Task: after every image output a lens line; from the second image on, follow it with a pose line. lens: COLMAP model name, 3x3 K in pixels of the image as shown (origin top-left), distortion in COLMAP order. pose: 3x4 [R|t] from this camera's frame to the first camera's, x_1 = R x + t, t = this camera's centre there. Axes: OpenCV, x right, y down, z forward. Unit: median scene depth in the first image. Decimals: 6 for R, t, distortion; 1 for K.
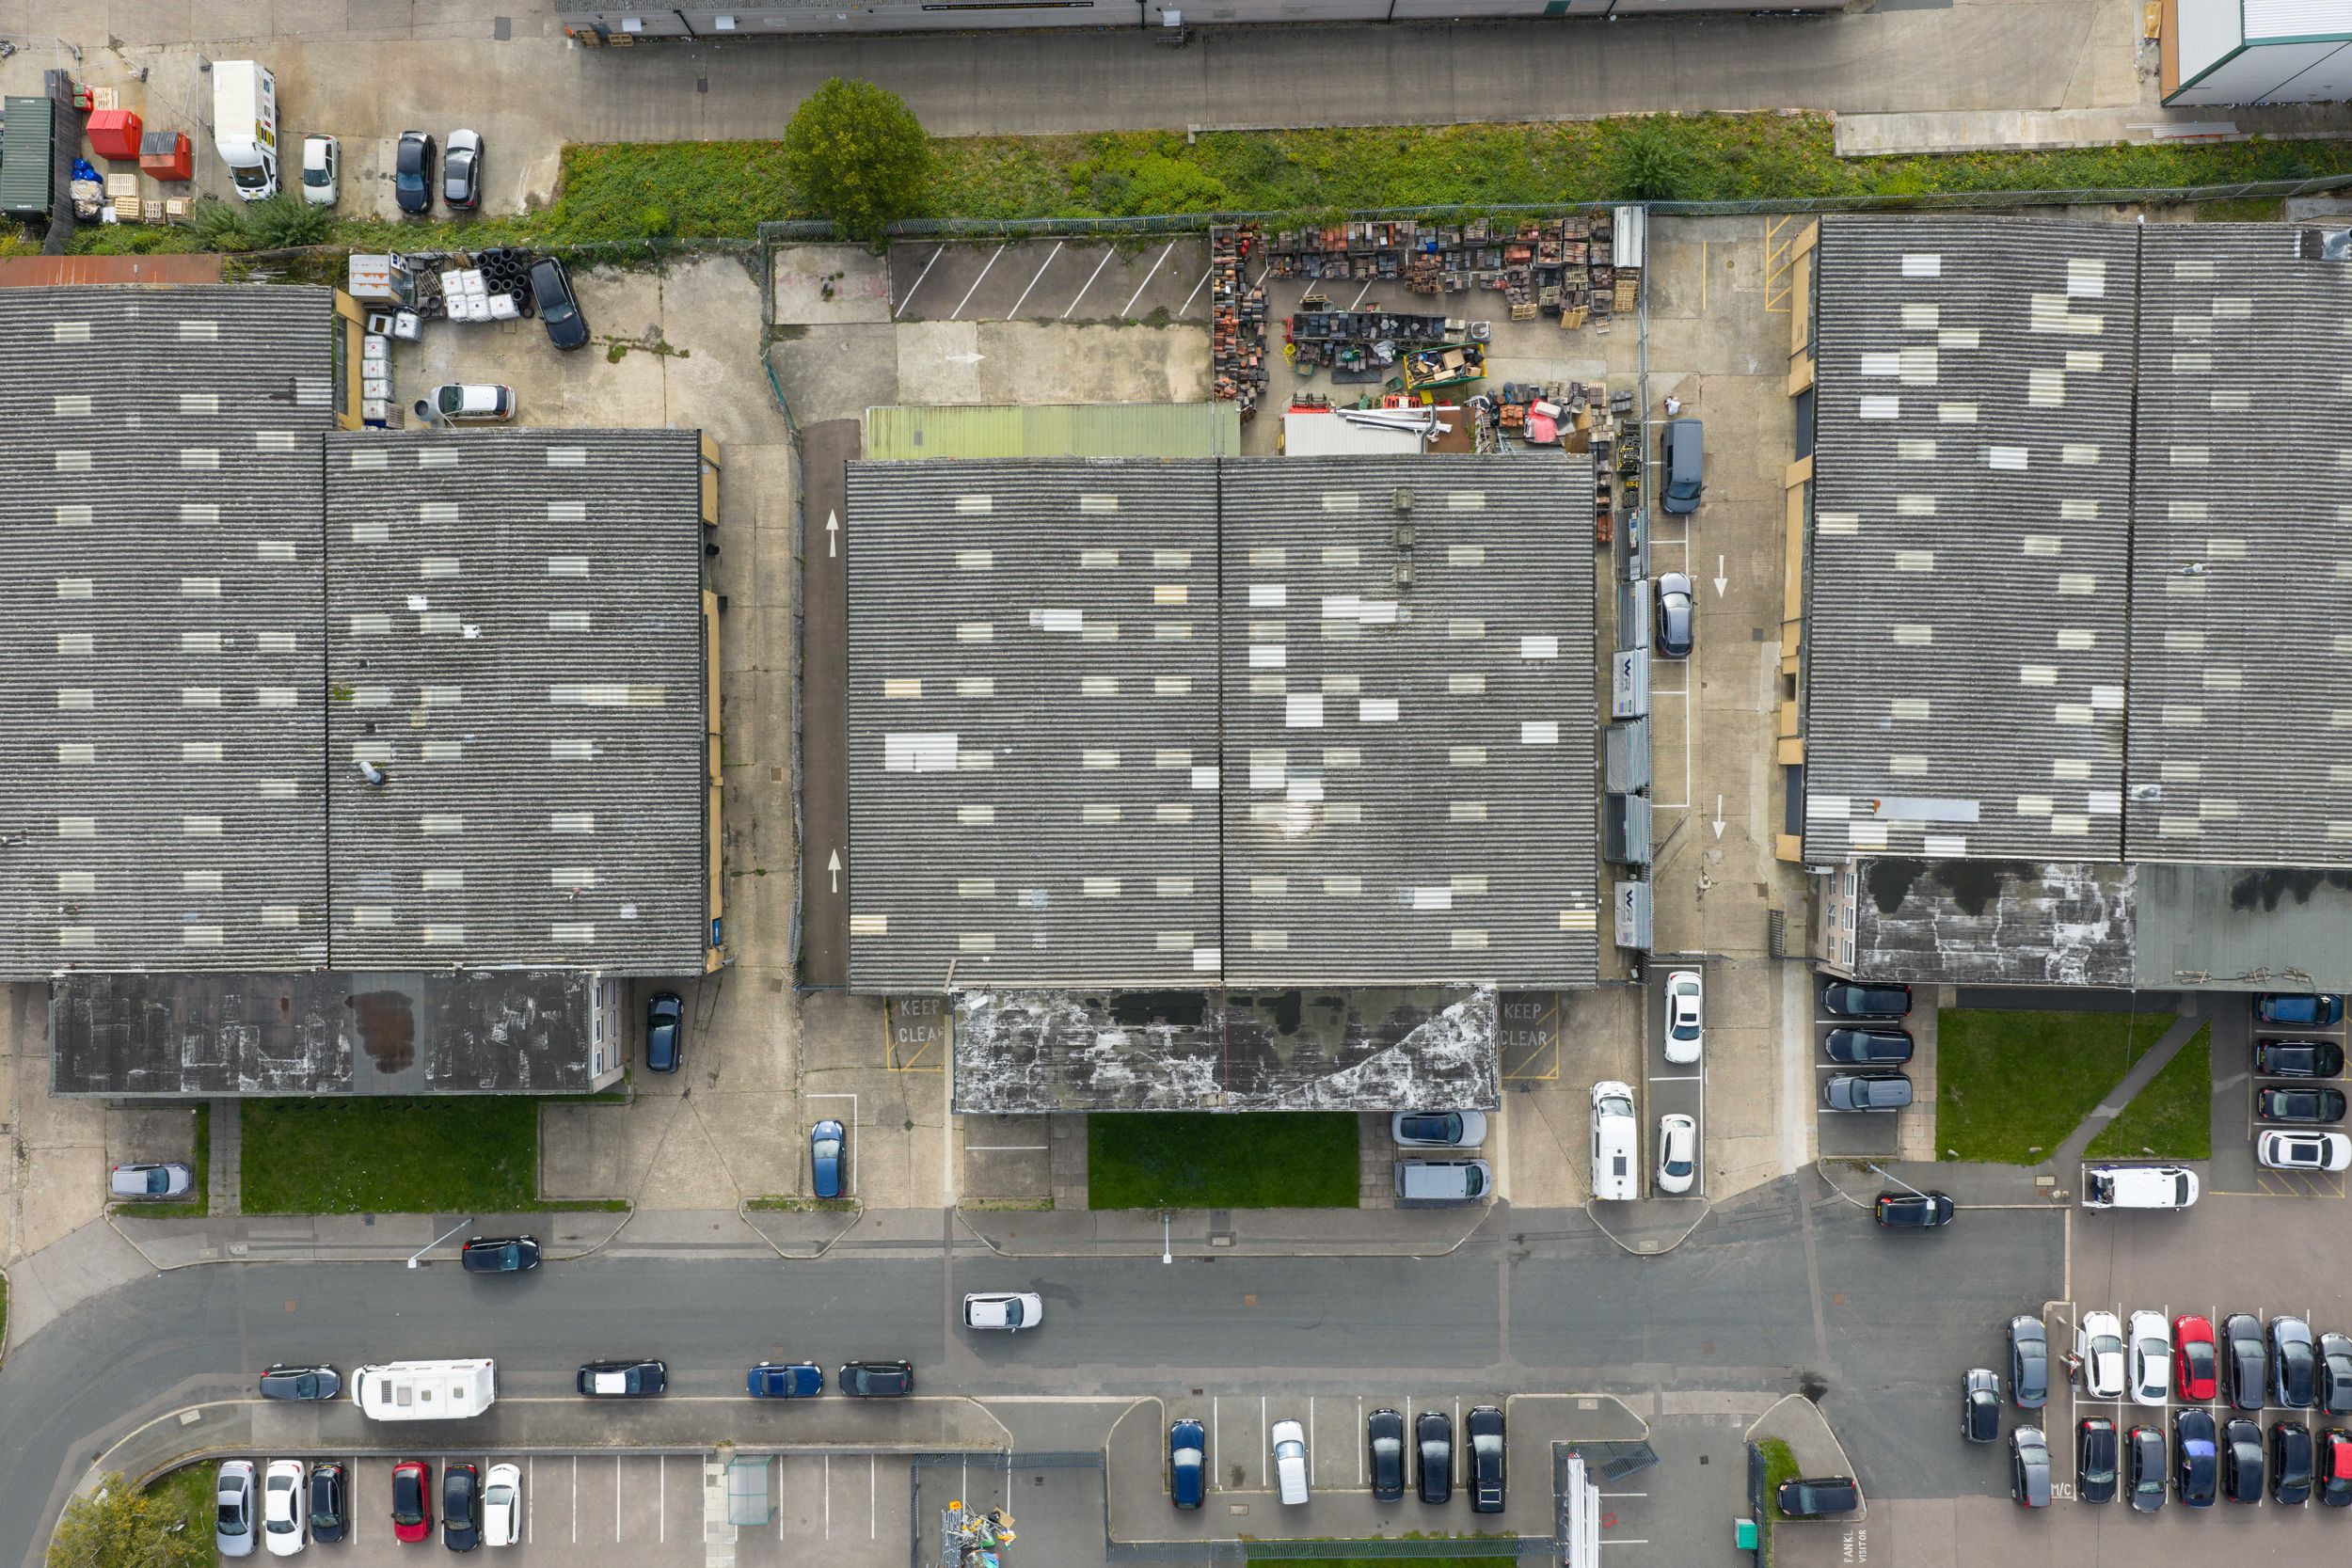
lens RADIAL K [[1946.2, 0, 1164.7], [0, 1946.2, 776.9], [0, 0, 1]] dist [0.012847, -0.020553]
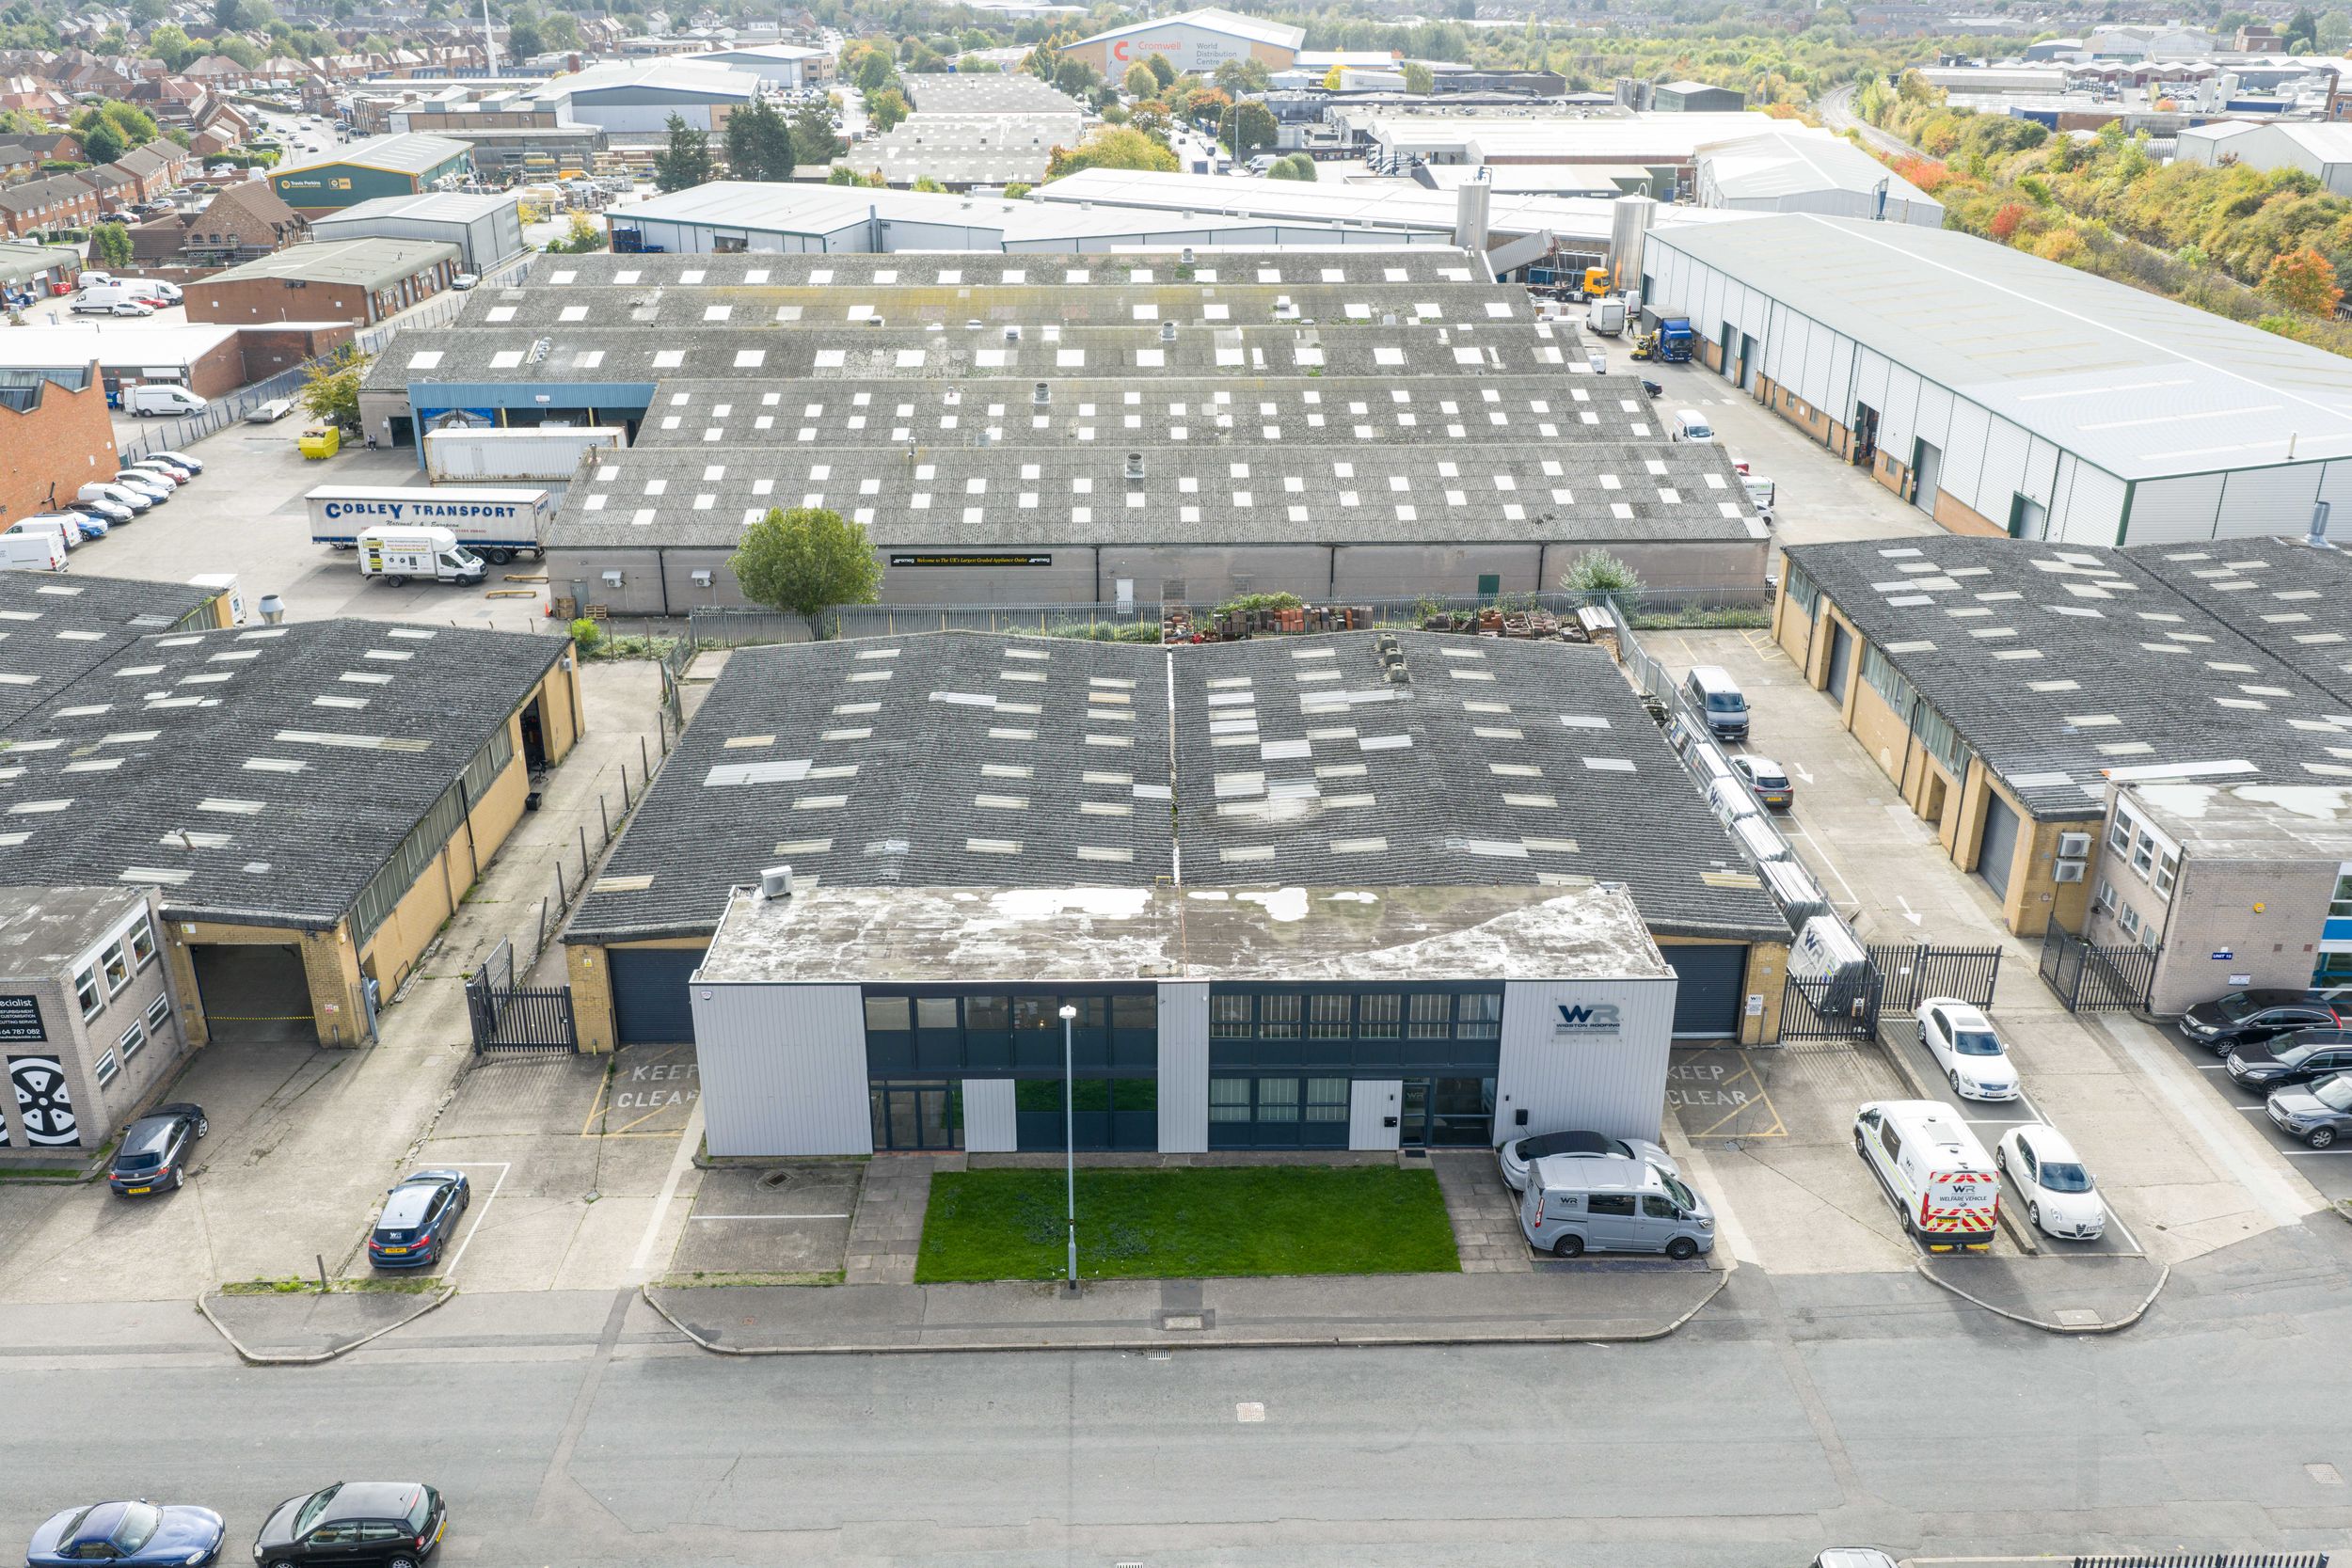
lens RADIAL K [[1946.2, 0, 1165.4], [0, 1946.2, 776.9], [0, 0, 1]] dist [0.012847, -0.020553]
pose [[0.999986, 0.003722, 0.003683, 0.023180], [0.001946, 0.388812, -0.921315, 0.651717], [-0.004862, 0.921310, 0.388800, 0.718783]]
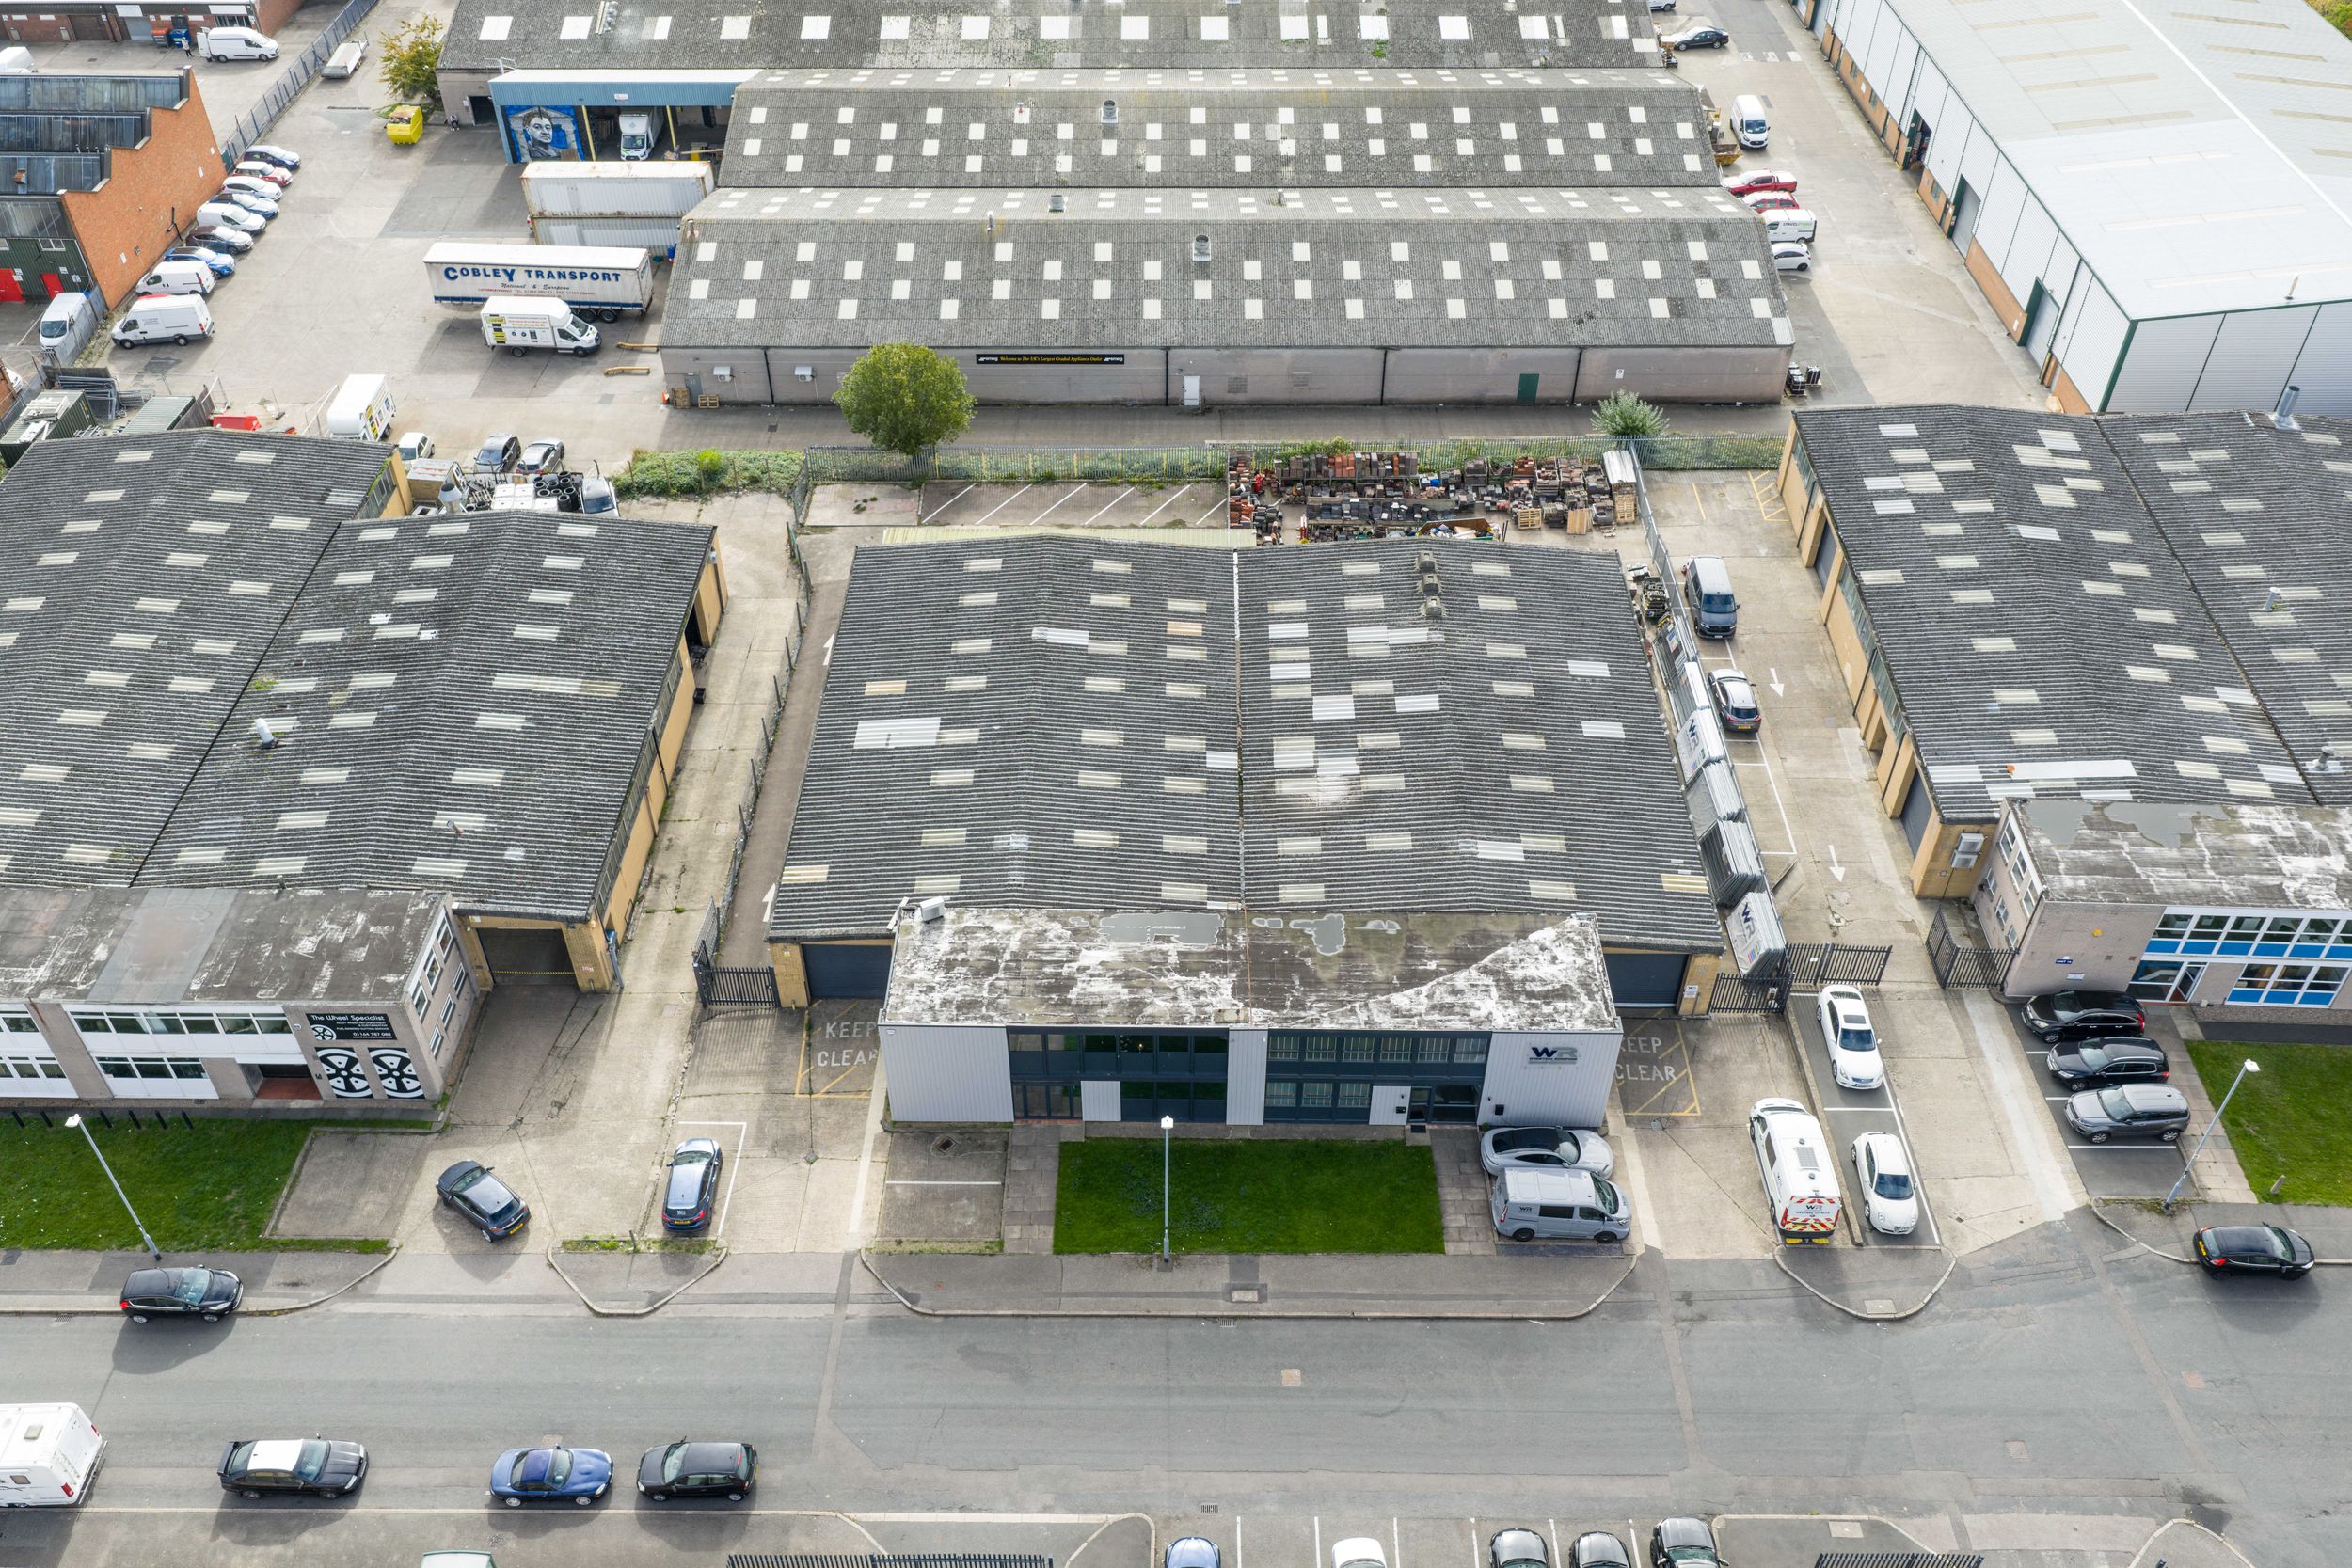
lens RADIAL K [[1946.2, 0, 1165.4], [0, 1946.2, 777.8], [0, 0, 1]] dist [0.012847, -0.020553]
pose [[0.999768, 0.017269, -0.012903, 0.007165], [-0.021122, 0.665050, -0.746500, 0.650115], [-0.004310, 0.746599, 0.665260, 0.431696]]
